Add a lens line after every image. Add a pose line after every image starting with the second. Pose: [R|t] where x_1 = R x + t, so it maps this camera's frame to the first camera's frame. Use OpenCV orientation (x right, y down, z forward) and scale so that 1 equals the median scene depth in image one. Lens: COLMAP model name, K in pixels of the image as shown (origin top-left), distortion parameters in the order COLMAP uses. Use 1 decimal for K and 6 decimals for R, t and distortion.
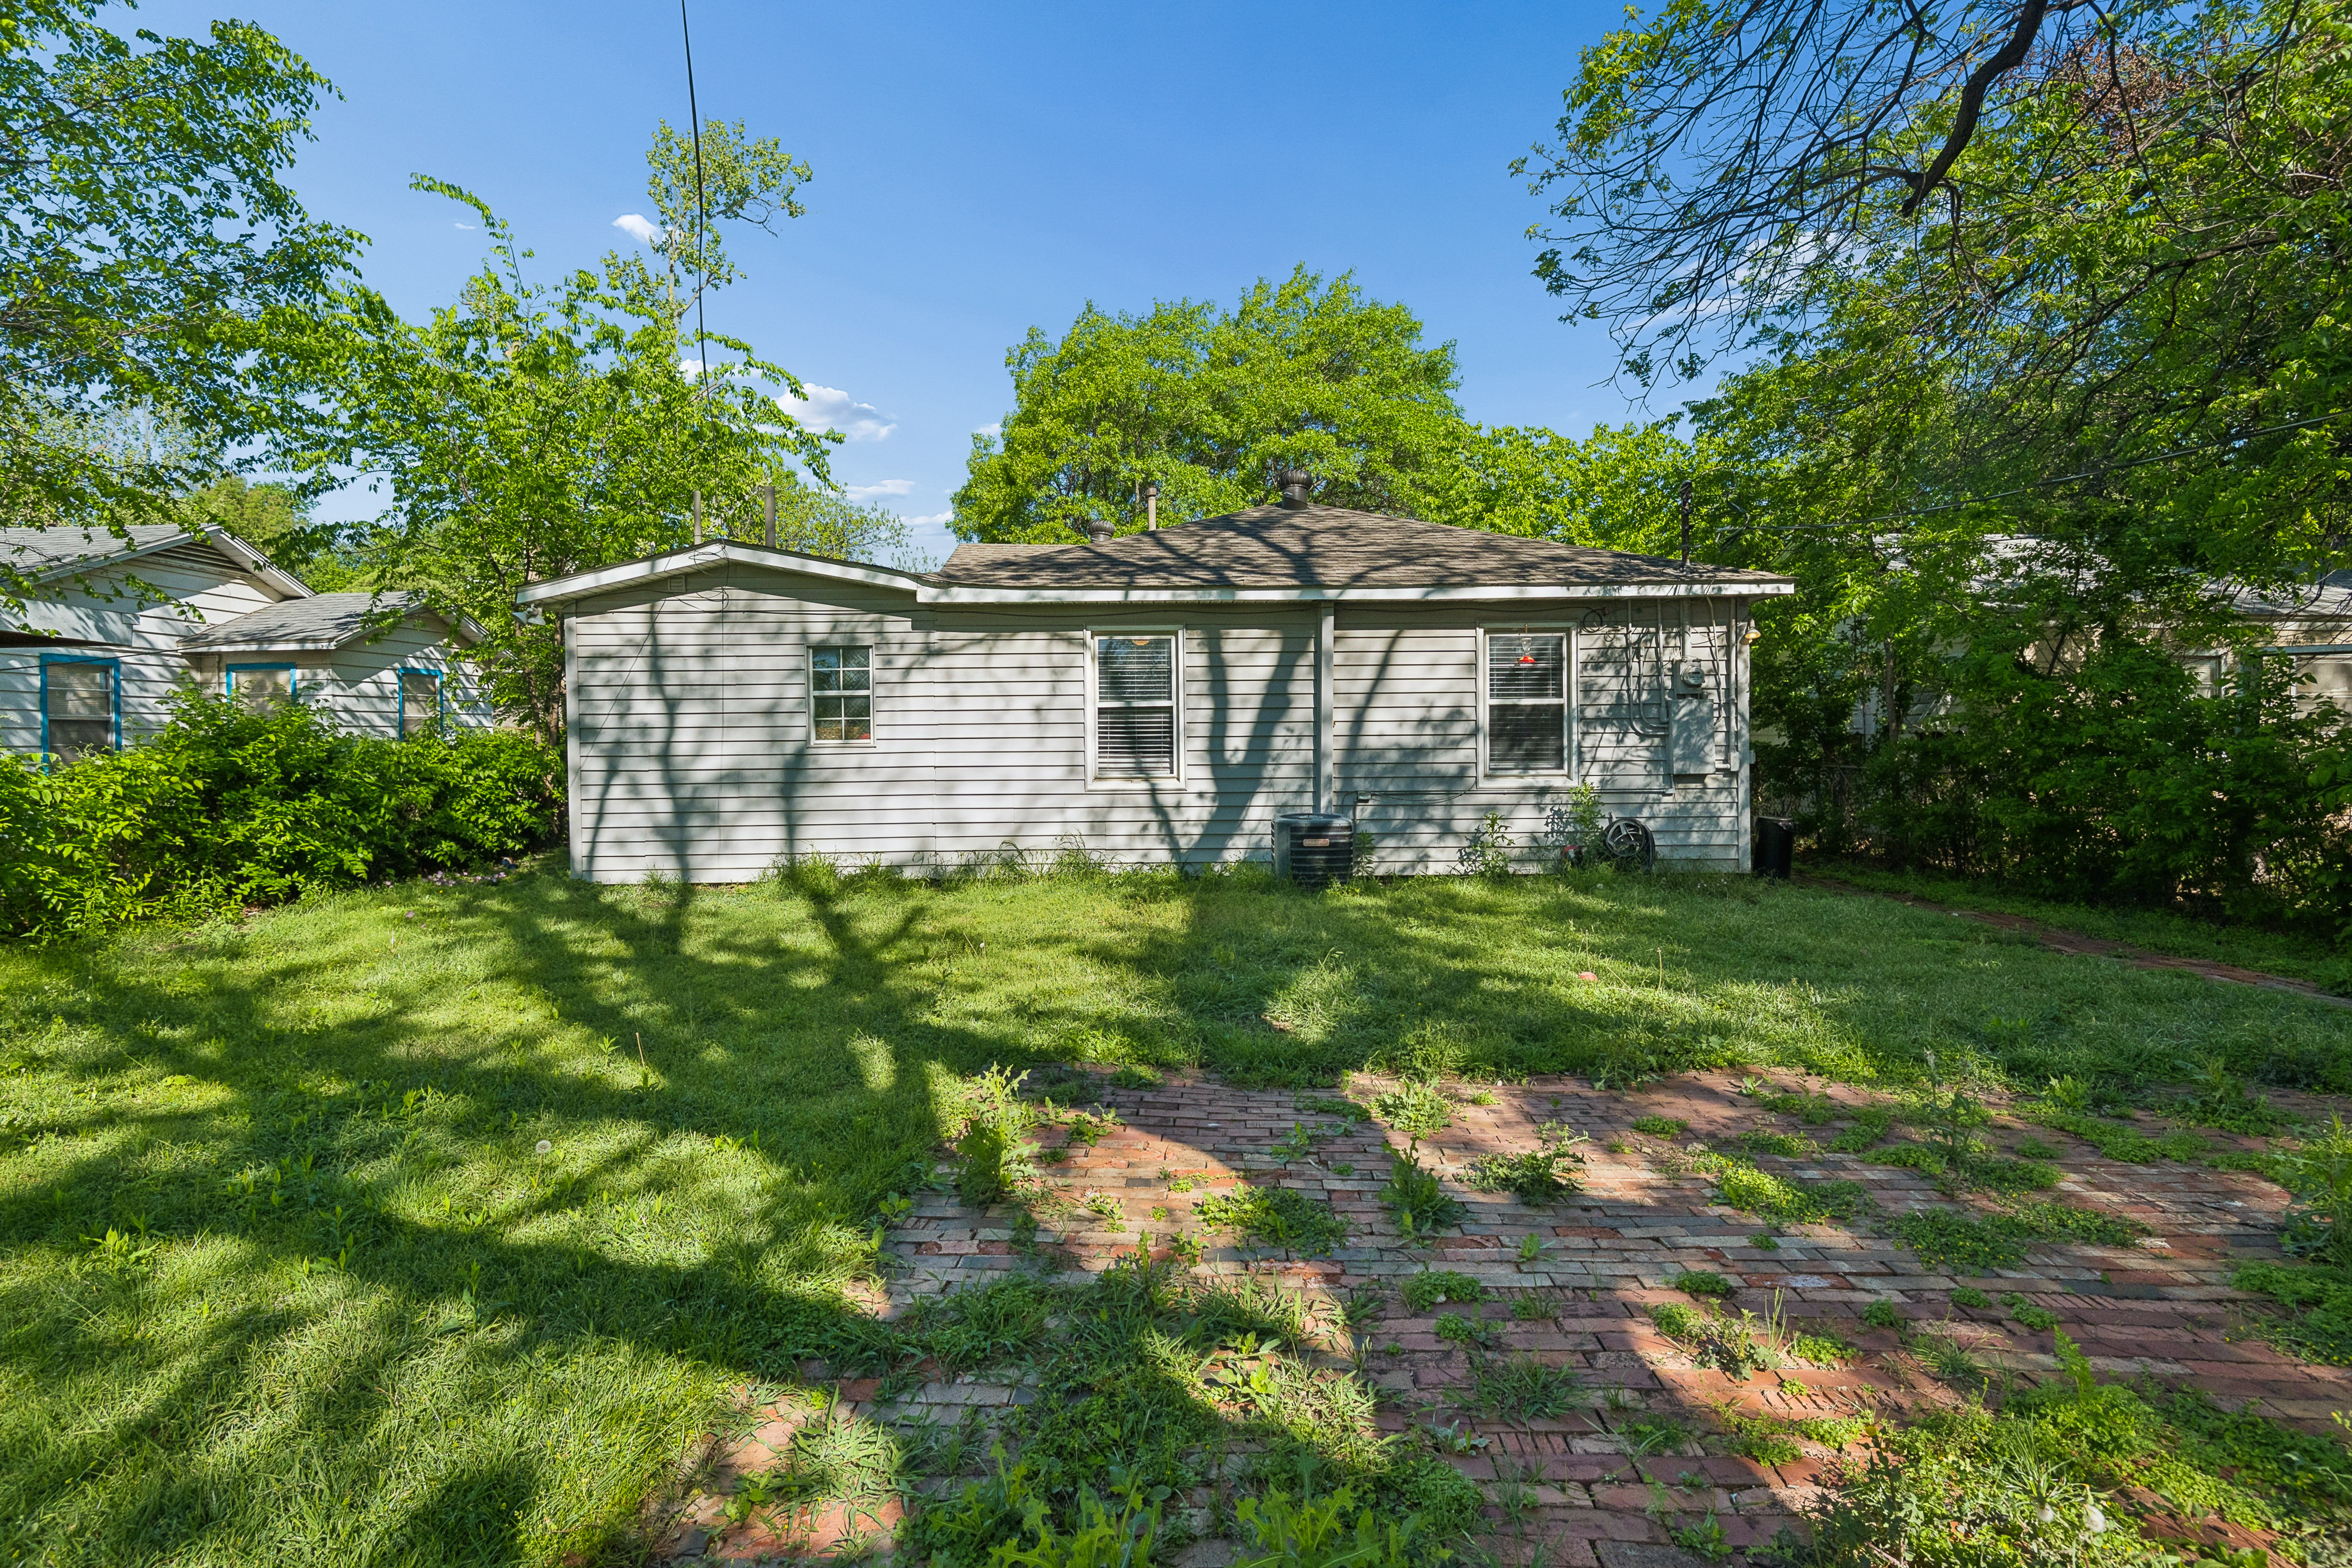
lens RADIAL K [[1083.1, 0, 1188.4], [0, 1083.1, 779.0], [0, 0, 1]] dist [0.037762, -0.024245]
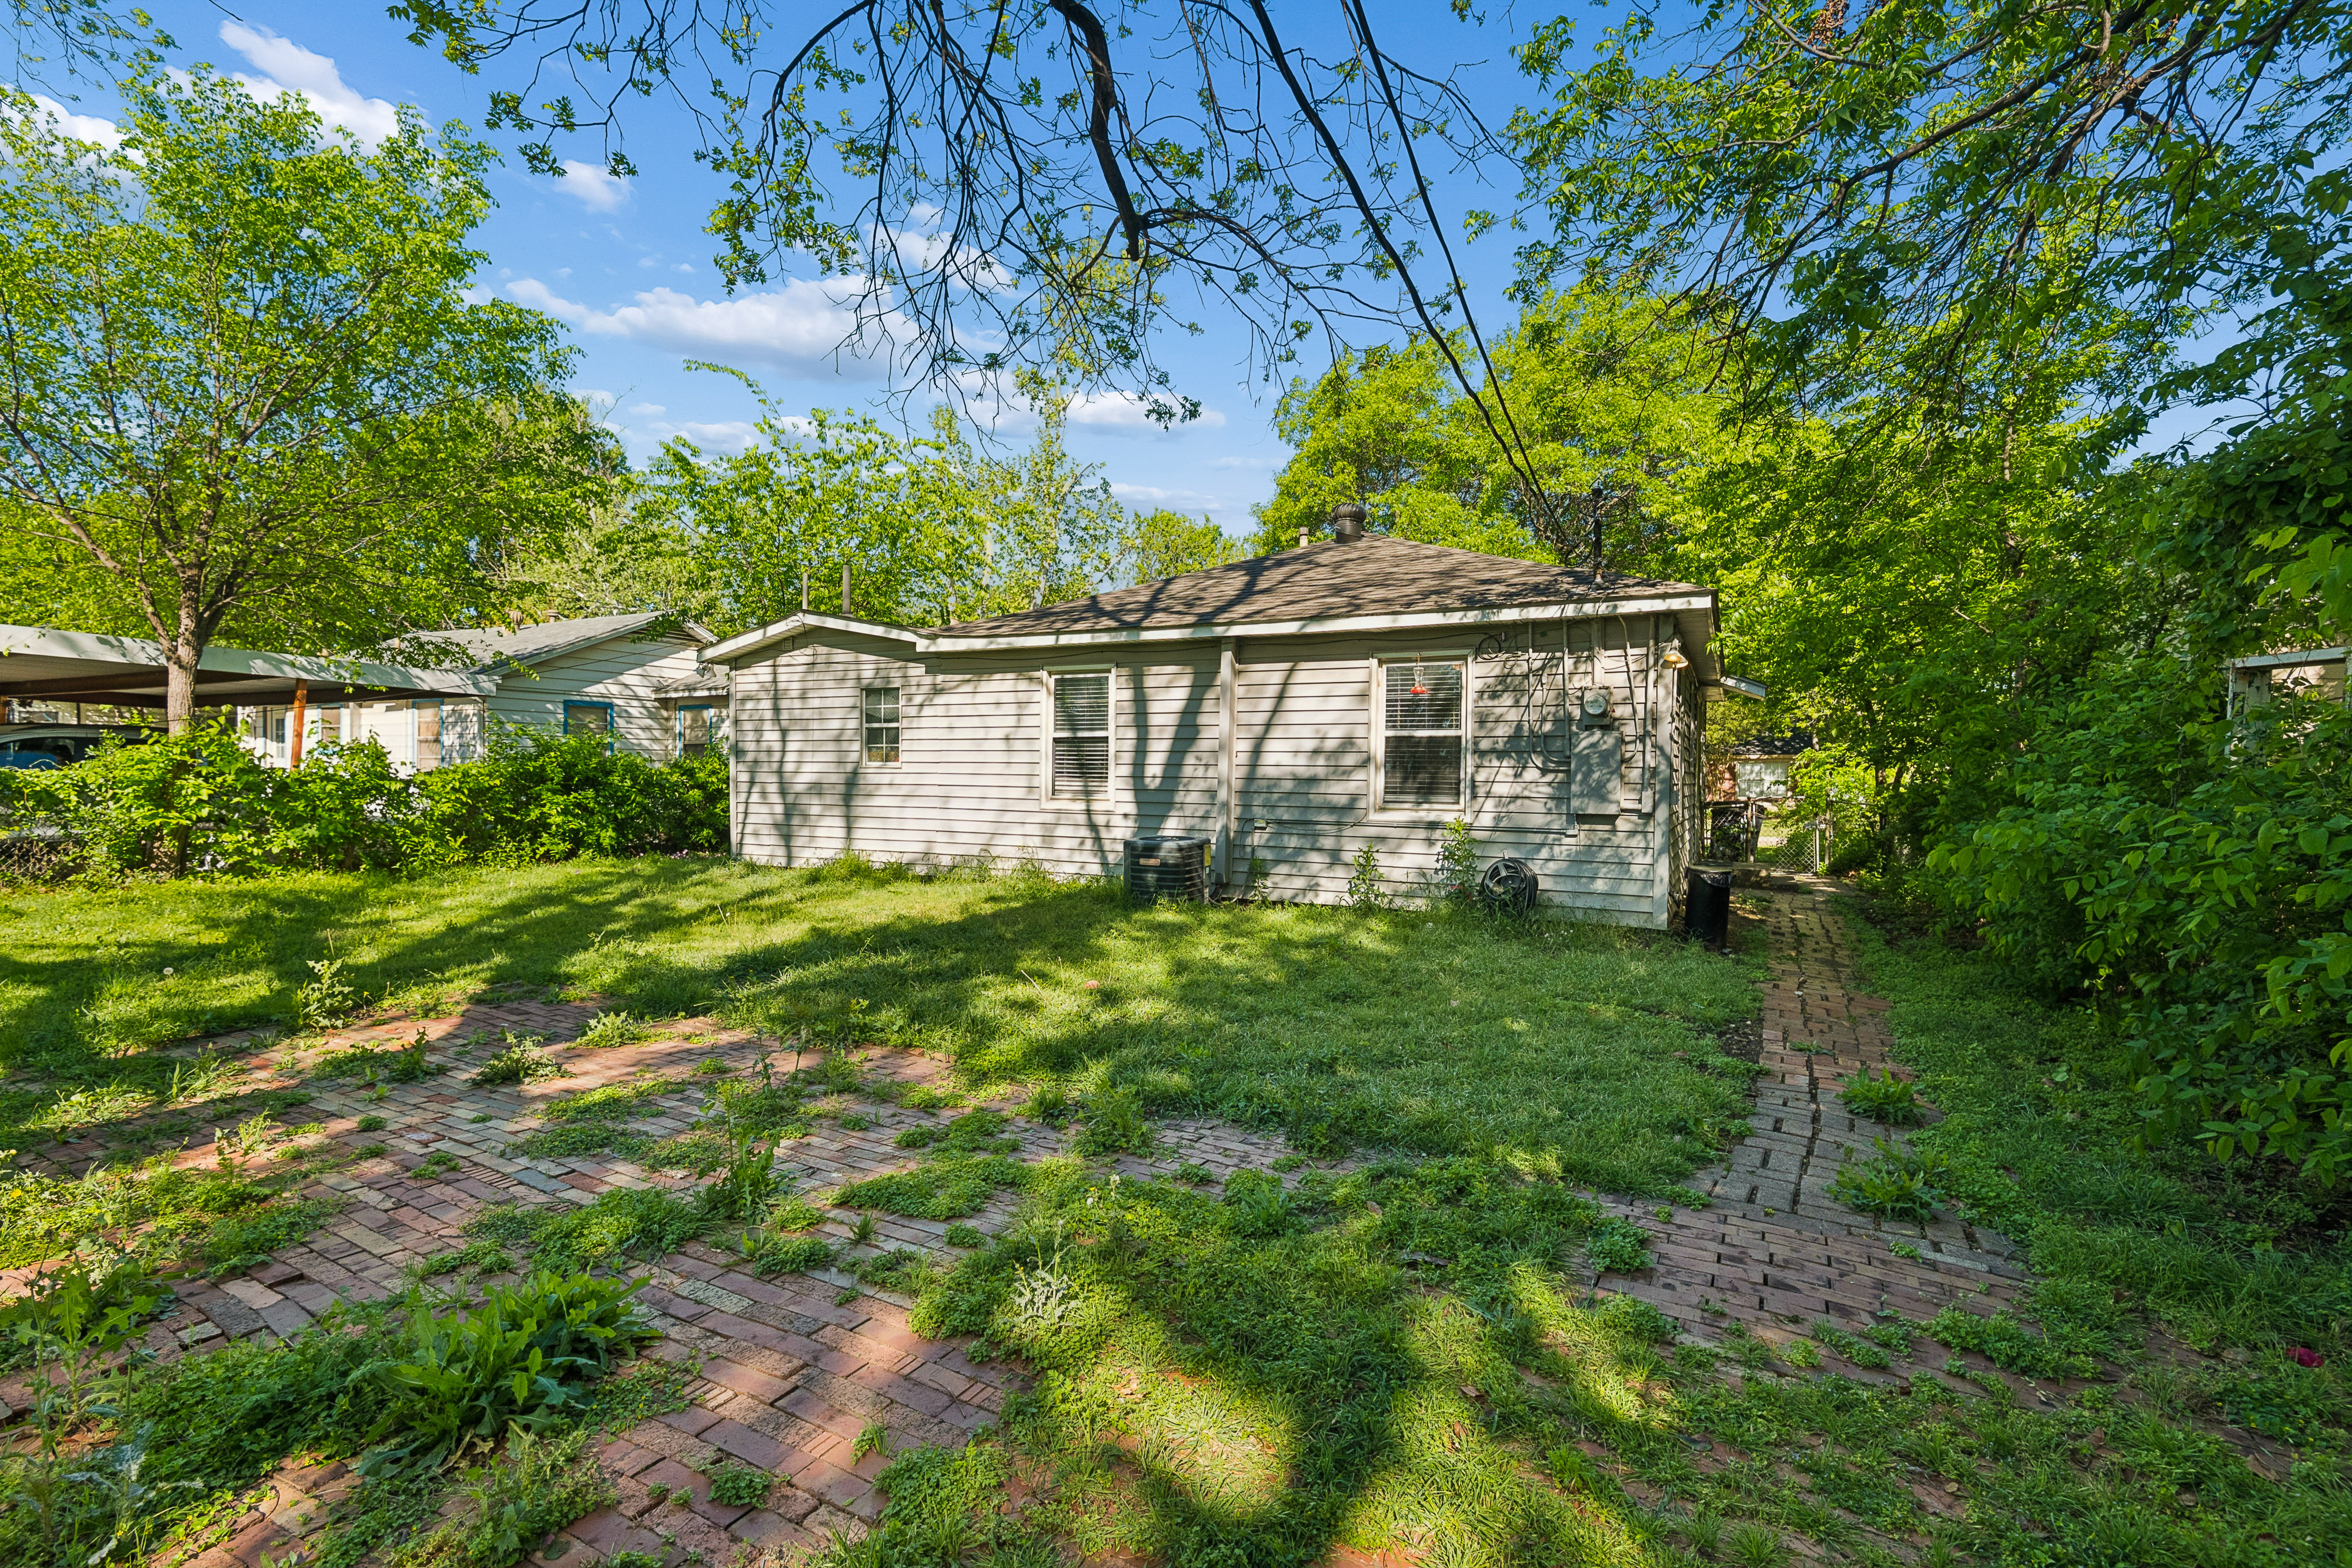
lens RADIAL K [[1083.1, 0, 1188.4], [0, 1083.1, 779.0], [0, 0, 1]] dist [0.037762, -0.024245]
pose [[0.882054, 0.022186, -0.470626, 0.589918], [-0.034860, 0.999226, -0.018229, -0.005233], [0.469857, 0.032485, 0.882145, 0.051955]]
